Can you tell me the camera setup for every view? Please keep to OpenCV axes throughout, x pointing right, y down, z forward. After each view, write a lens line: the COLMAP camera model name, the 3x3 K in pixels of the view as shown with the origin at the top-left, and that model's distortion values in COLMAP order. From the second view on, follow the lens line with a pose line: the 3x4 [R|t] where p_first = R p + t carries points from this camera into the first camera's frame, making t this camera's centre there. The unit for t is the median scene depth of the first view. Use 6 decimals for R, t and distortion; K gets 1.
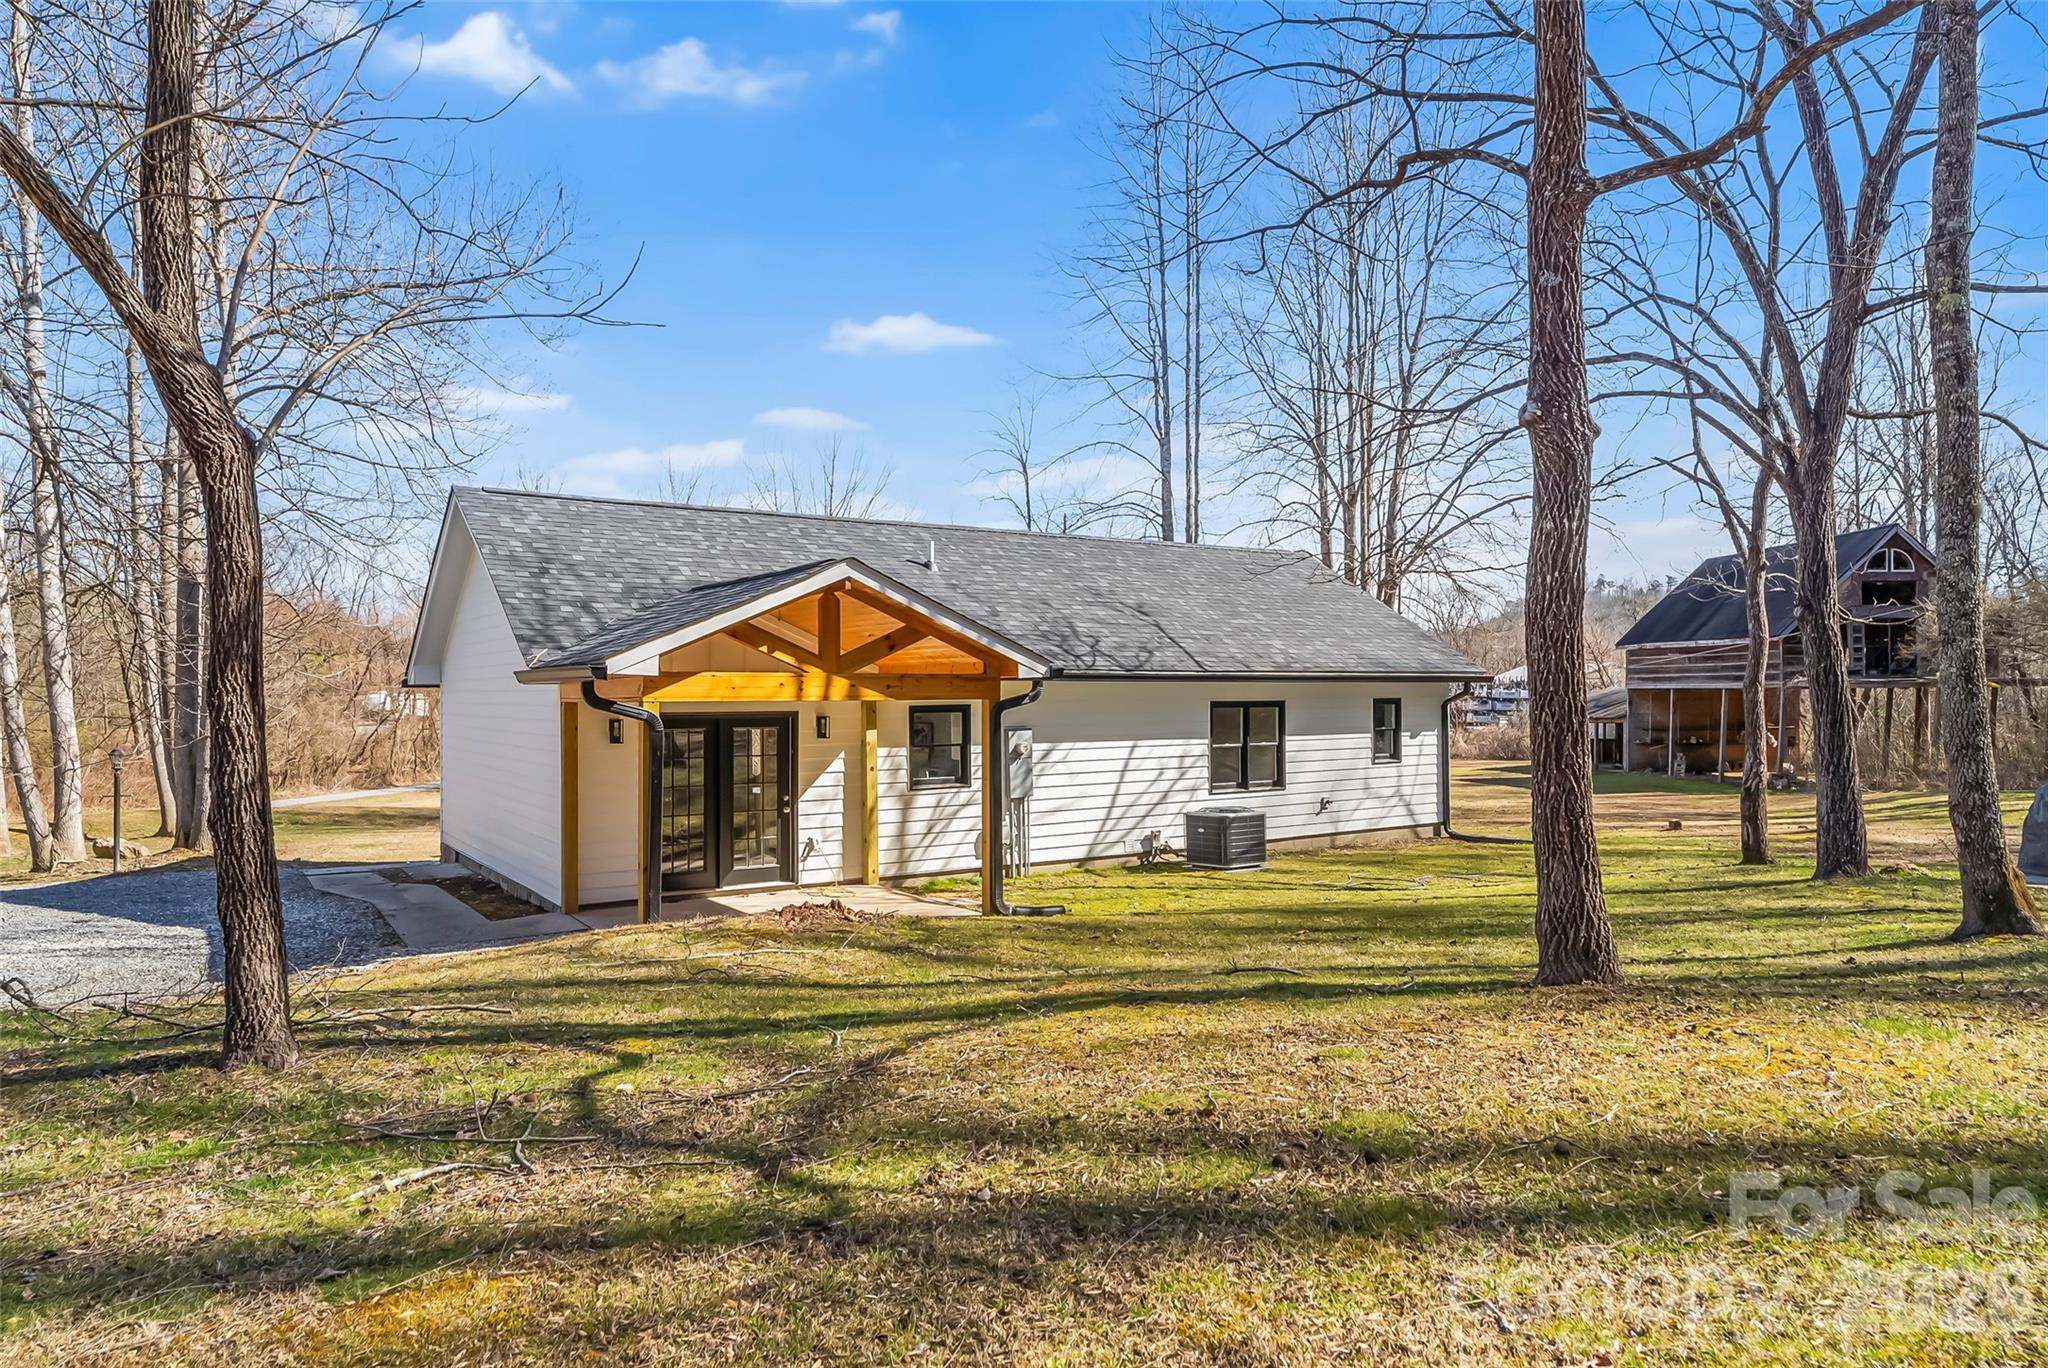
lens RADIAL K [[1093.6, 0, 1020.6], [0, 1093.6, 703.7], [0, 0, 1]] dist [-0.001169, -0.000549]
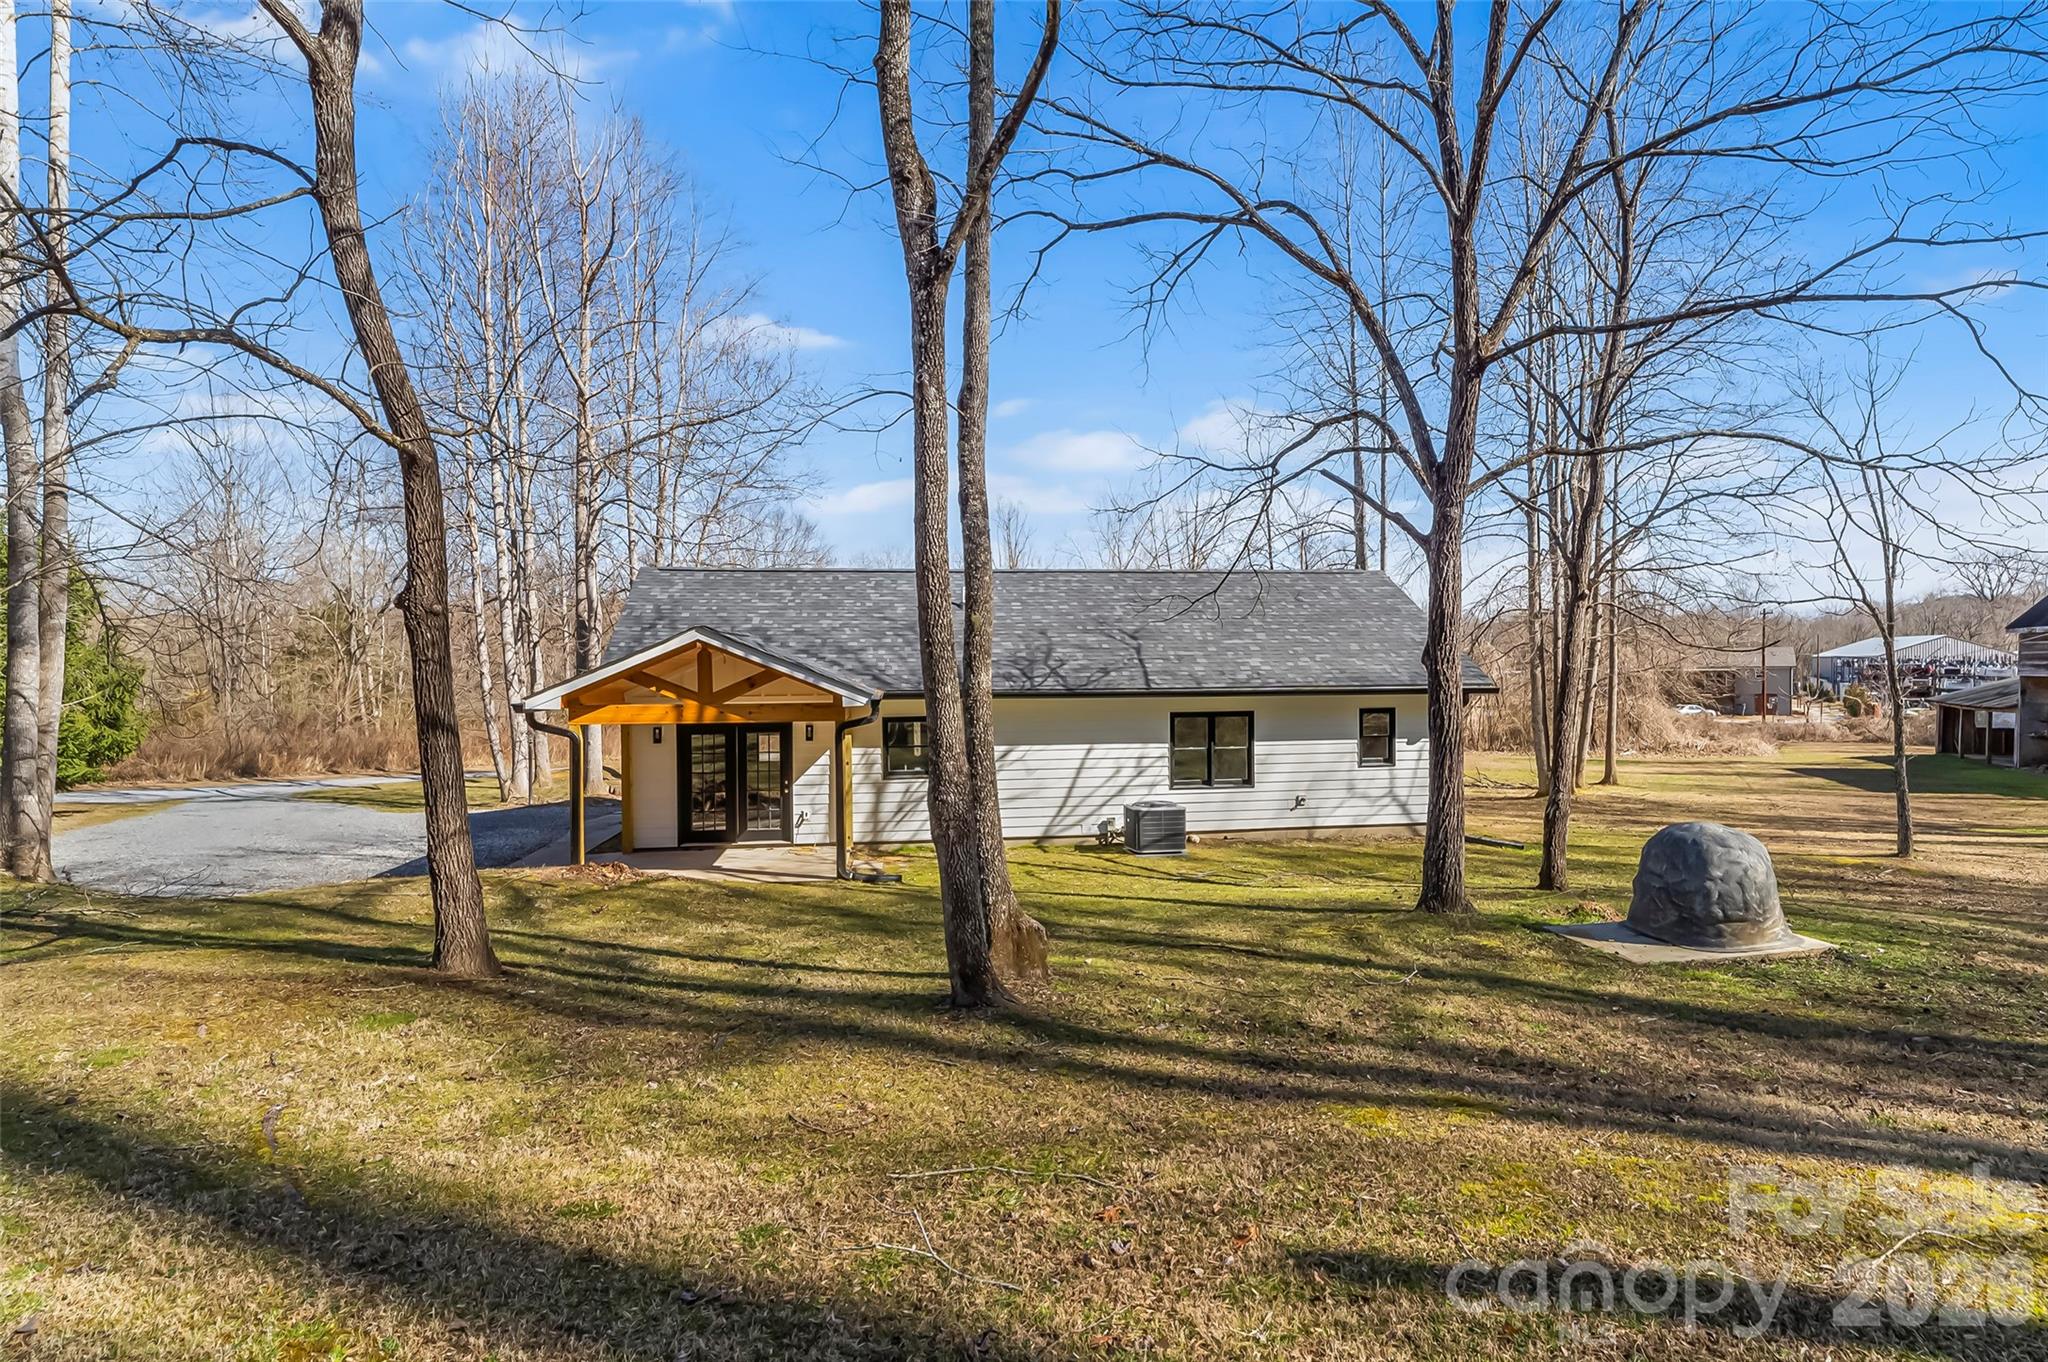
lens RADIAL K [[868.6, 0, 1024.0], [0, 868.6, 681.0], [0, 0, 1]] dist [0.000131, -0.000149]
pose [[0.926021, 0.001166, -0.377469, 0.409729], [-0.002372, 0.999993, -0.002729, -0.035610], [0.377463, 0.003422, 0.926018, 0.057028]]
